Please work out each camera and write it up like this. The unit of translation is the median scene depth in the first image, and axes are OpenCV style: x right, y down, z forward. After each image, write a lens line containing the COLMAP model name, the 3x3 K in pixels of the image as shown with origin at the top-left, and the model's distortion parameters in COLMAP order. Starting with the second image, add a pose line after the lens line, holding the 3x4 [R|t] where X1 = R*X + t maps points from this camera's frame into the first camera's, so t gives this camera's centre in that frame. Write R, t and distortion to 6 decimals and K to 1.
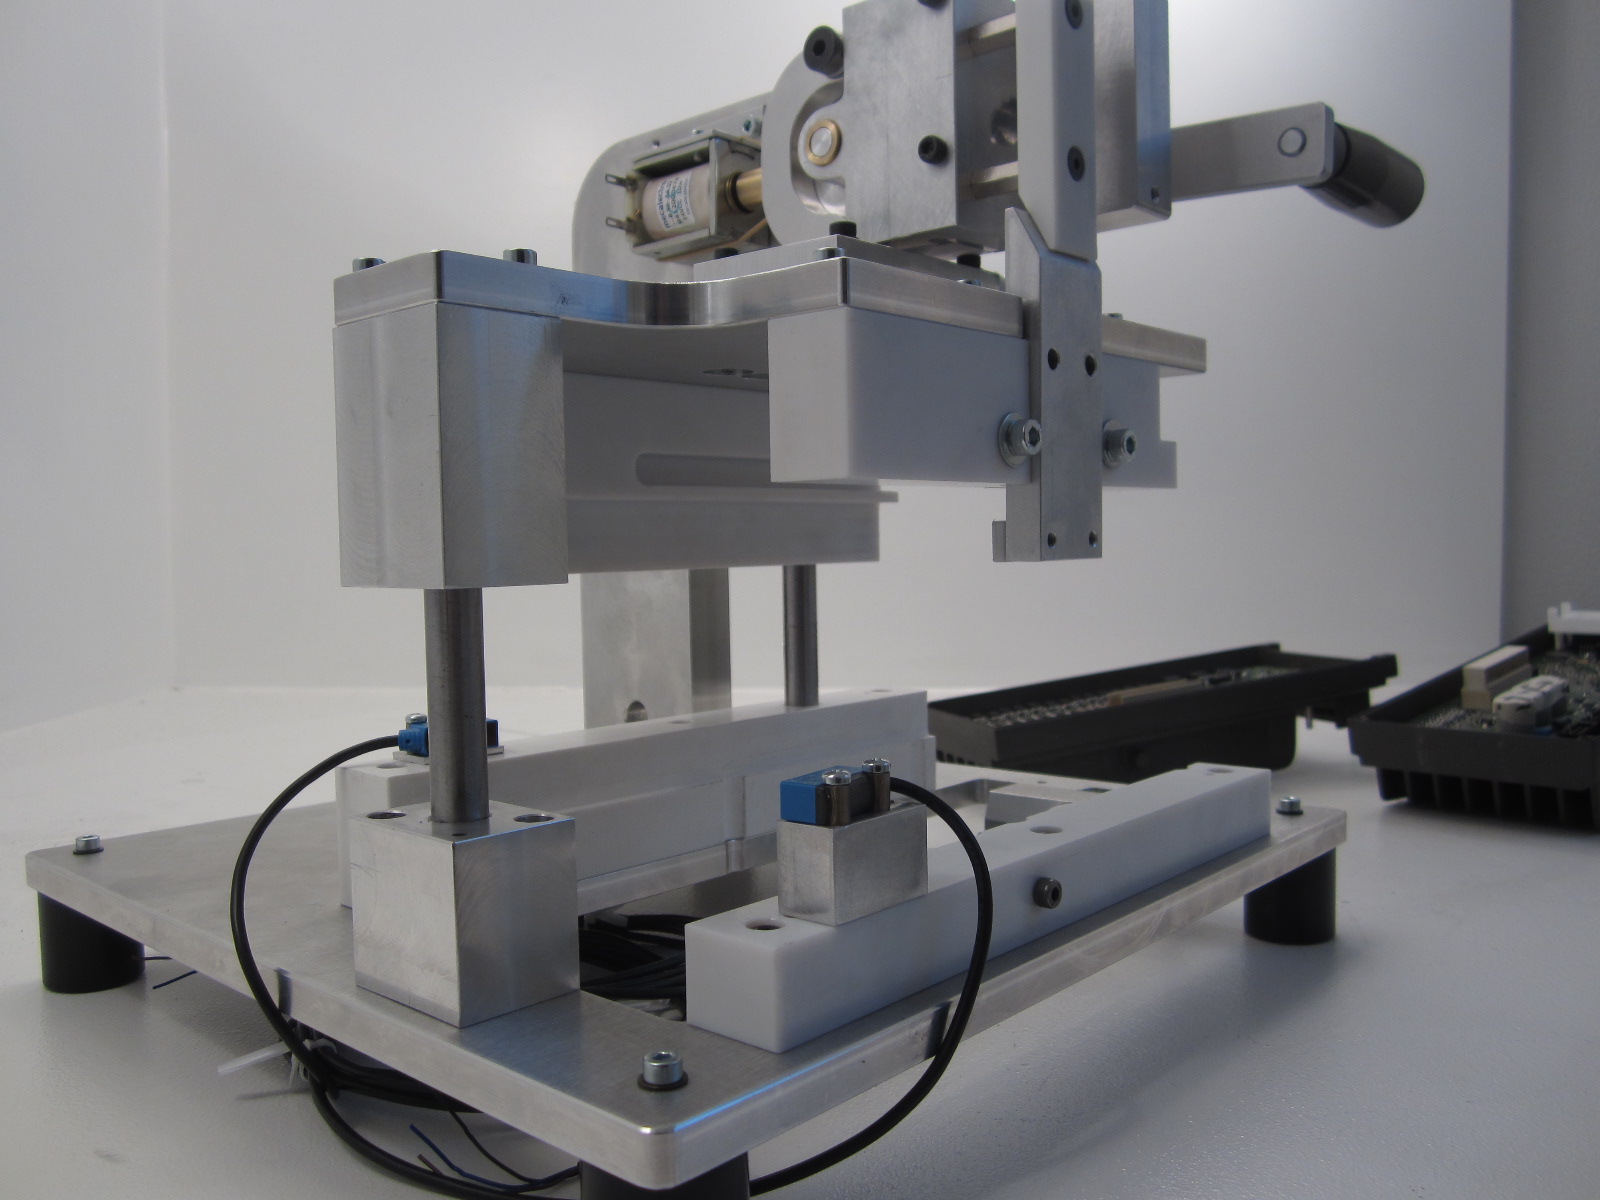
lens RADIAL K [[1318.8, 0, 804.8], [0, 1318.8, 609.2], [0, 0, 1]] dist [-0.069273, 0.048718]
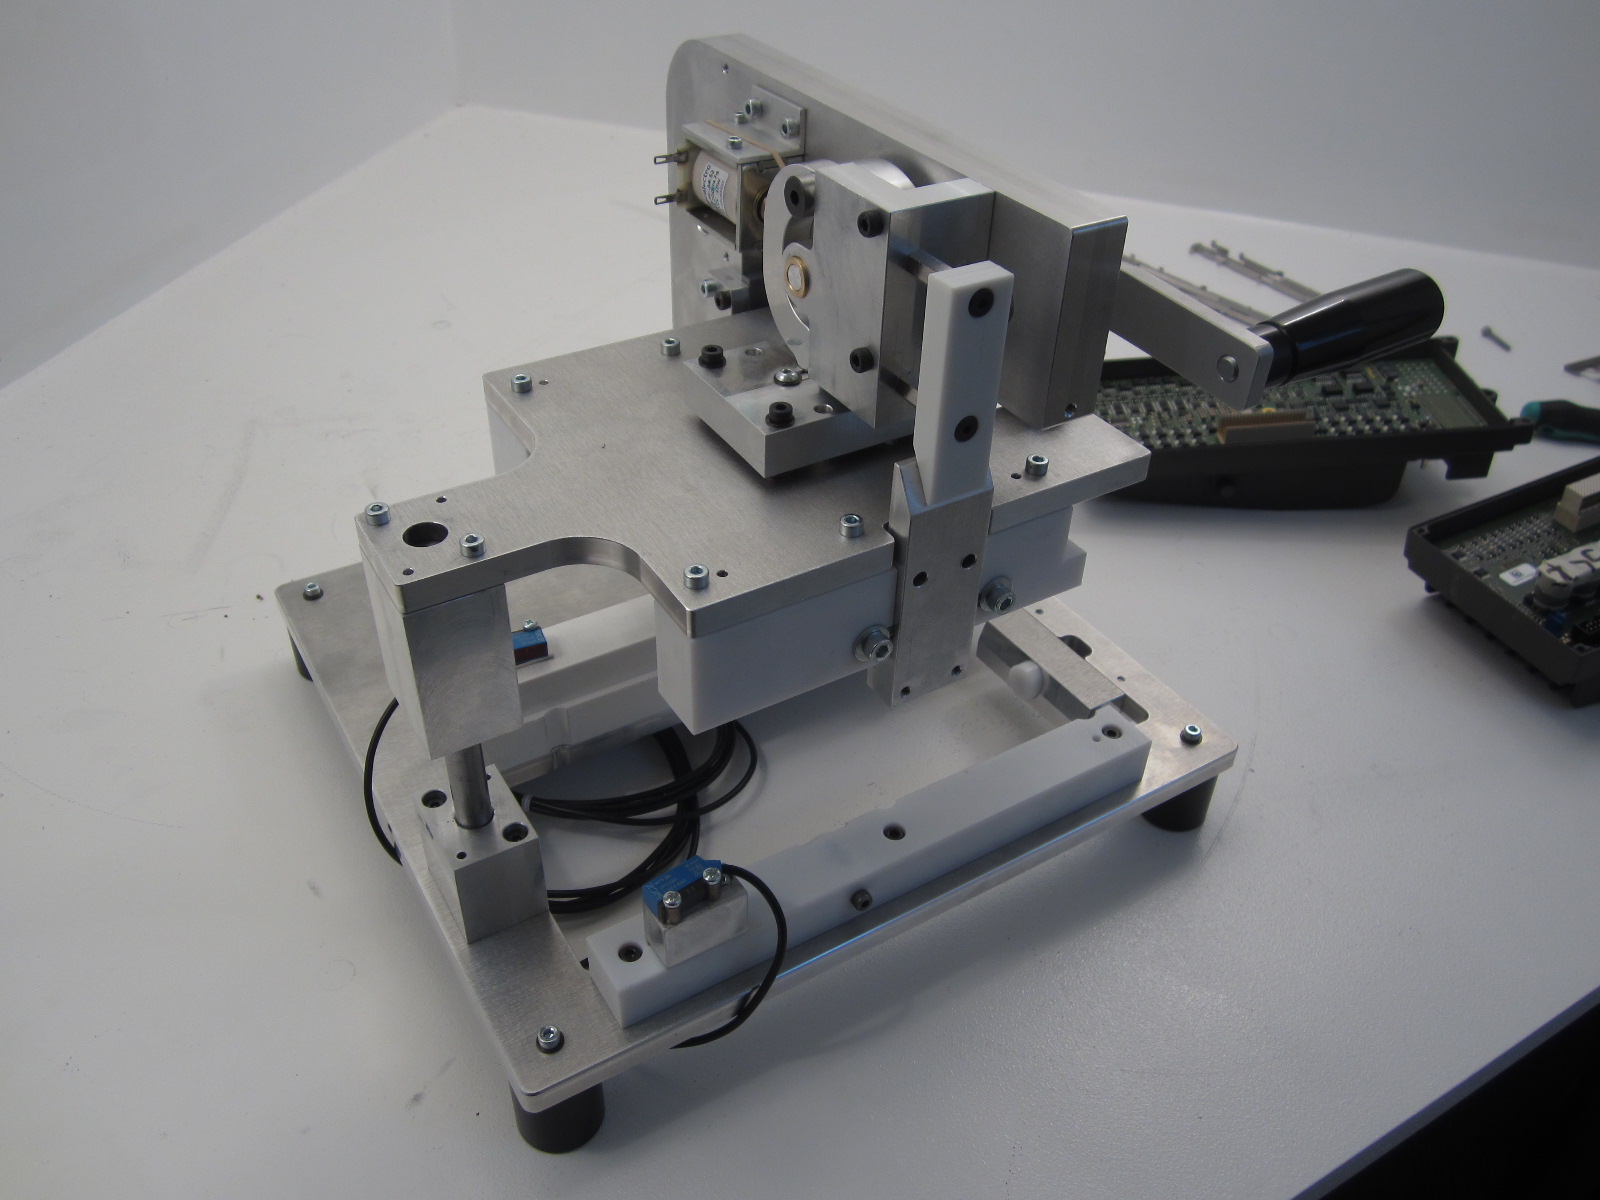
lens RADIAL K [[1318.8, 0, 792.6], [0, 1318.8, 589.2], [0, 0, 1]] dist [-0.069273, 0.048718]
pose [[0.956679, 0.206527, -0.205214, 0.328397], [-0.056924, 0.823928, 0.563828, -0.862375], [0.285527, -0.527721, 0.799991, -0.013119]]
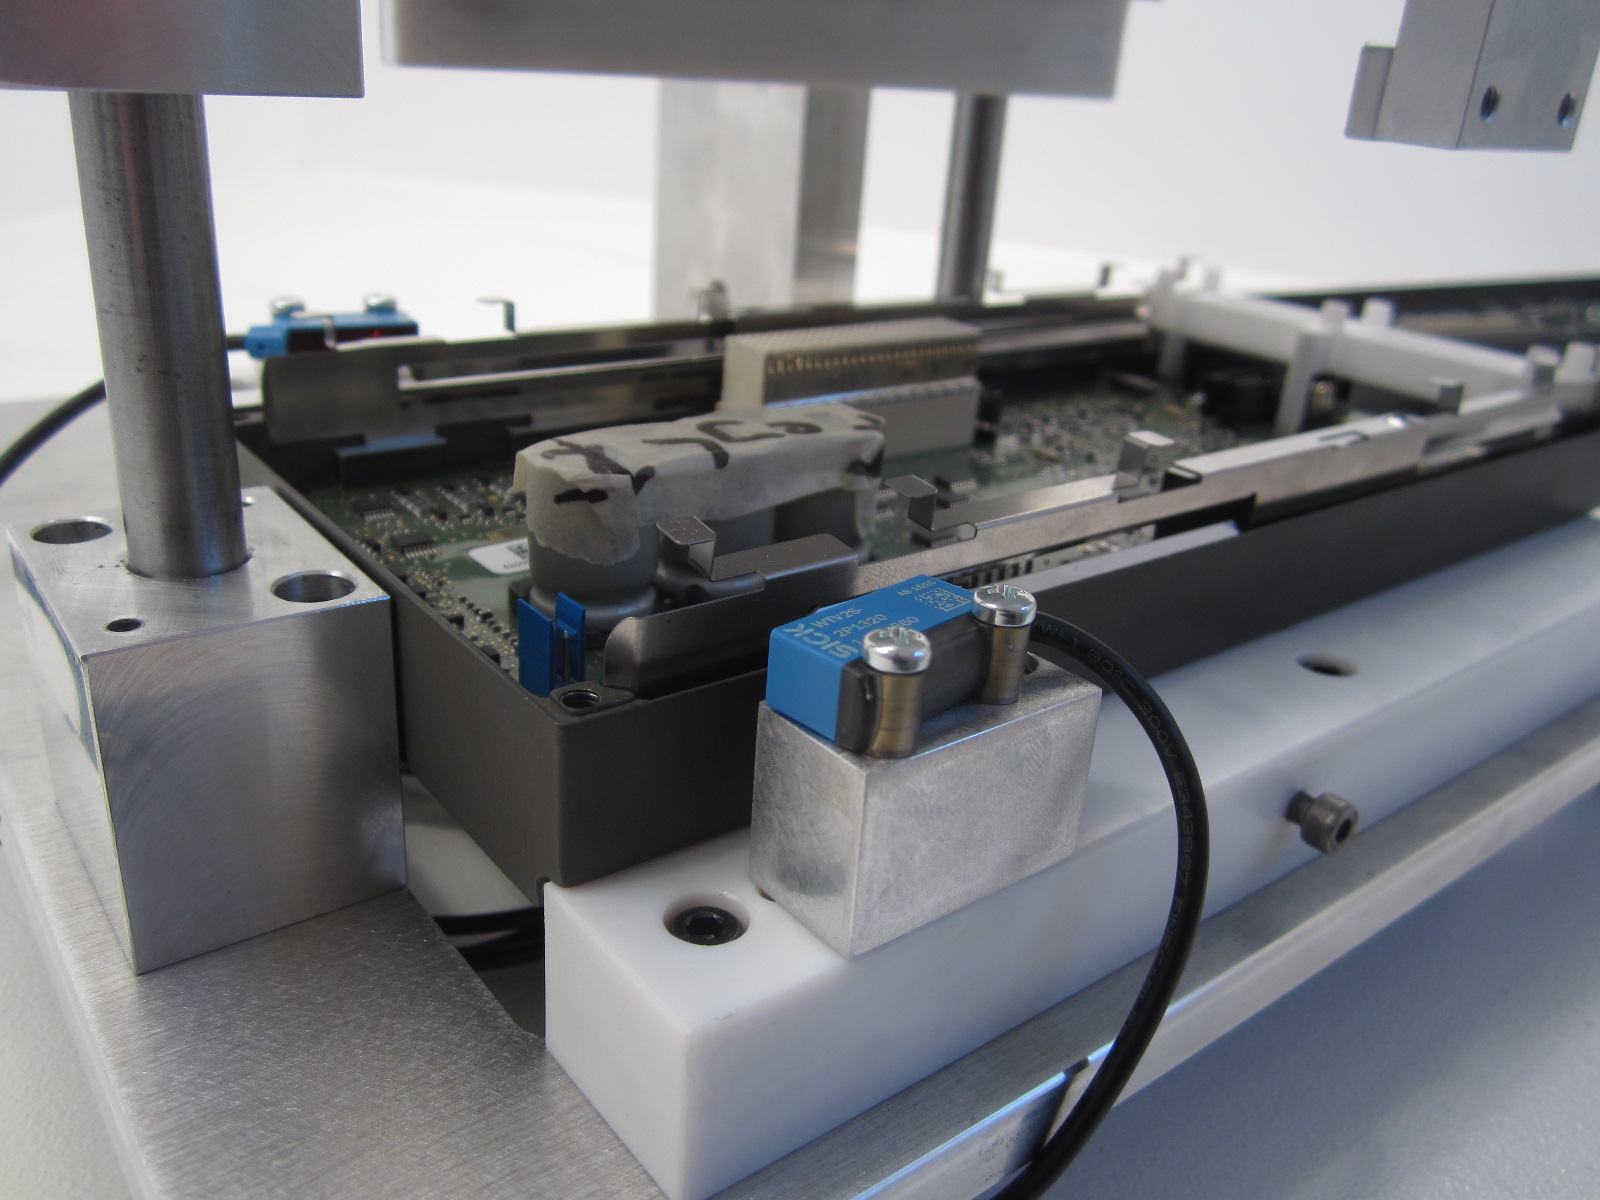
lens RADIAL K [[1318.8, 0, 769.7], [0, 1318.8, 584.8], [0, 0, 1]] dist [-0.069273, 0.048718]
pose [[0.978617, 0.148545, -0.142280, 0.033099], [-0.092976, 0.936468, 0.338207, -0.024230], [0.183480, -0.317746, 0.930254, 0.489101]]
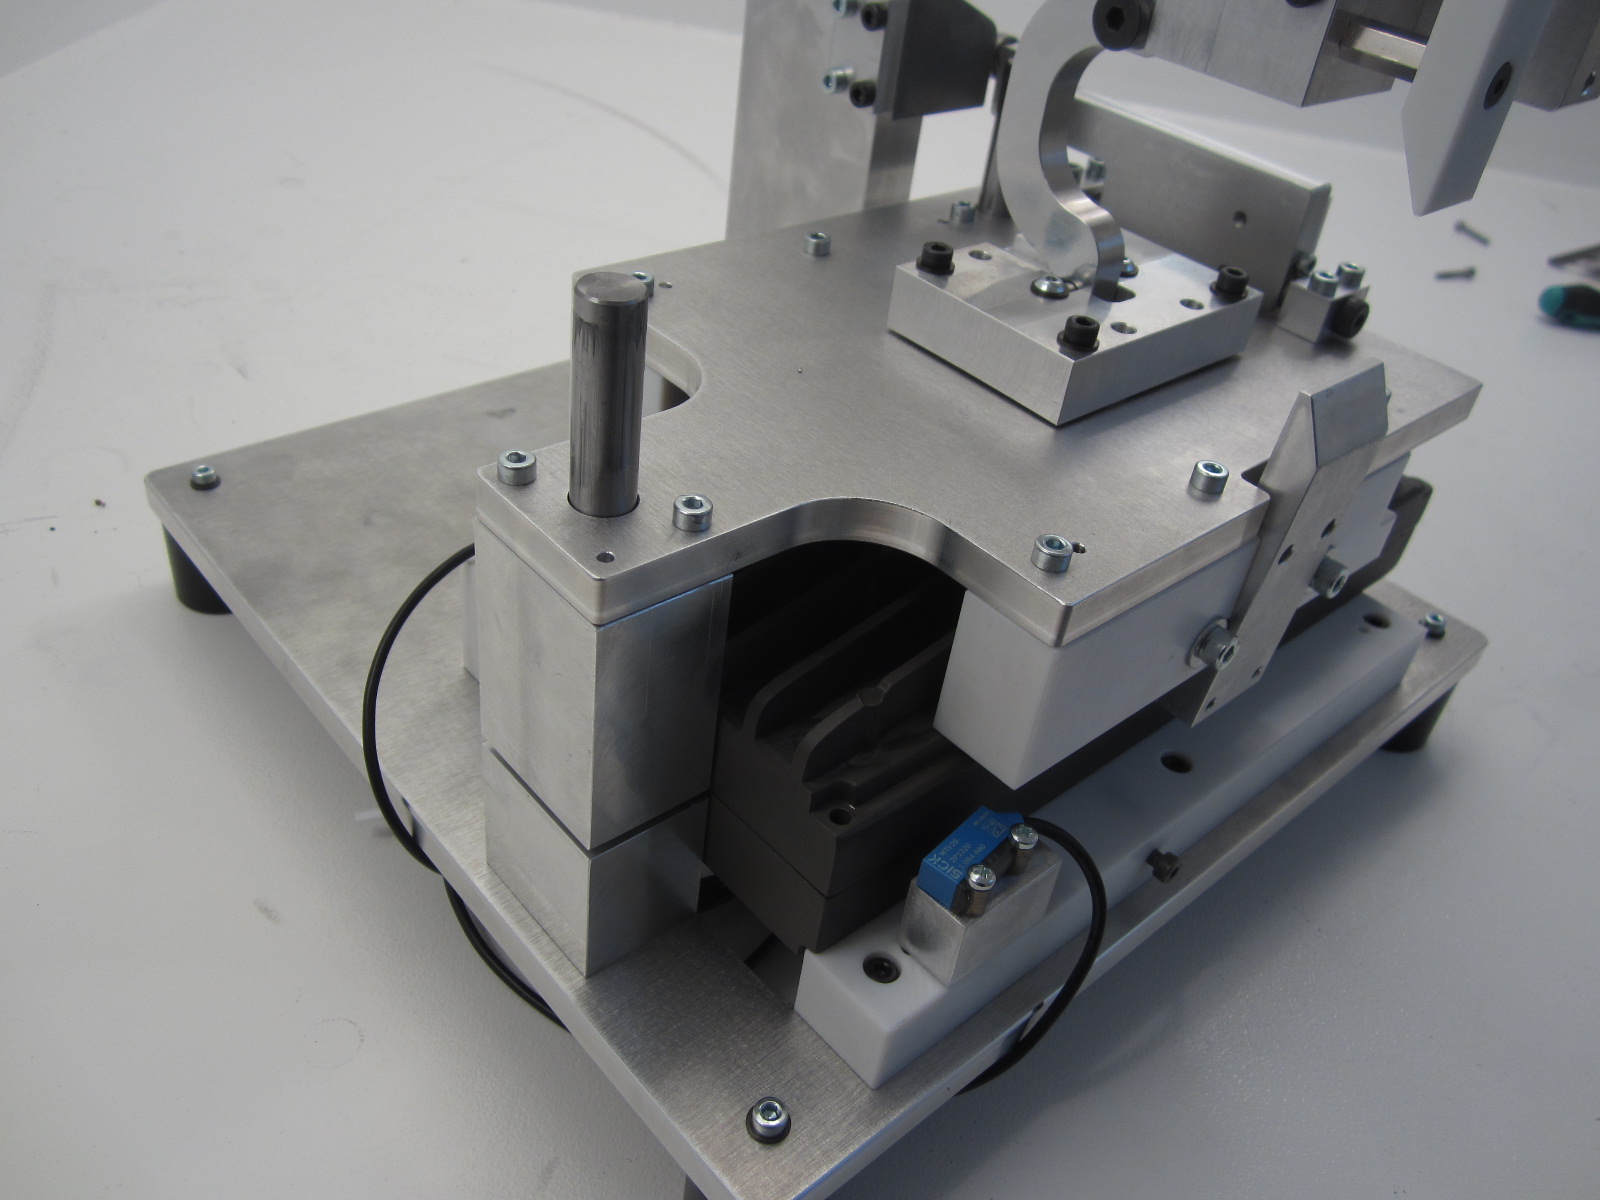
lens RADIAL K [[1318.8, 0, 783.3], [0, 1318.8, 587.7], [0, 0, 1]] dist [-0.069273, 0.048718]
pose [[0.984014, 0.176738, -0.021909, -0.109983], [-0.135518, 0.822912, 0.551770, -0.454896], [0.115548, -0.539981, 0.833708, 0.233787]]
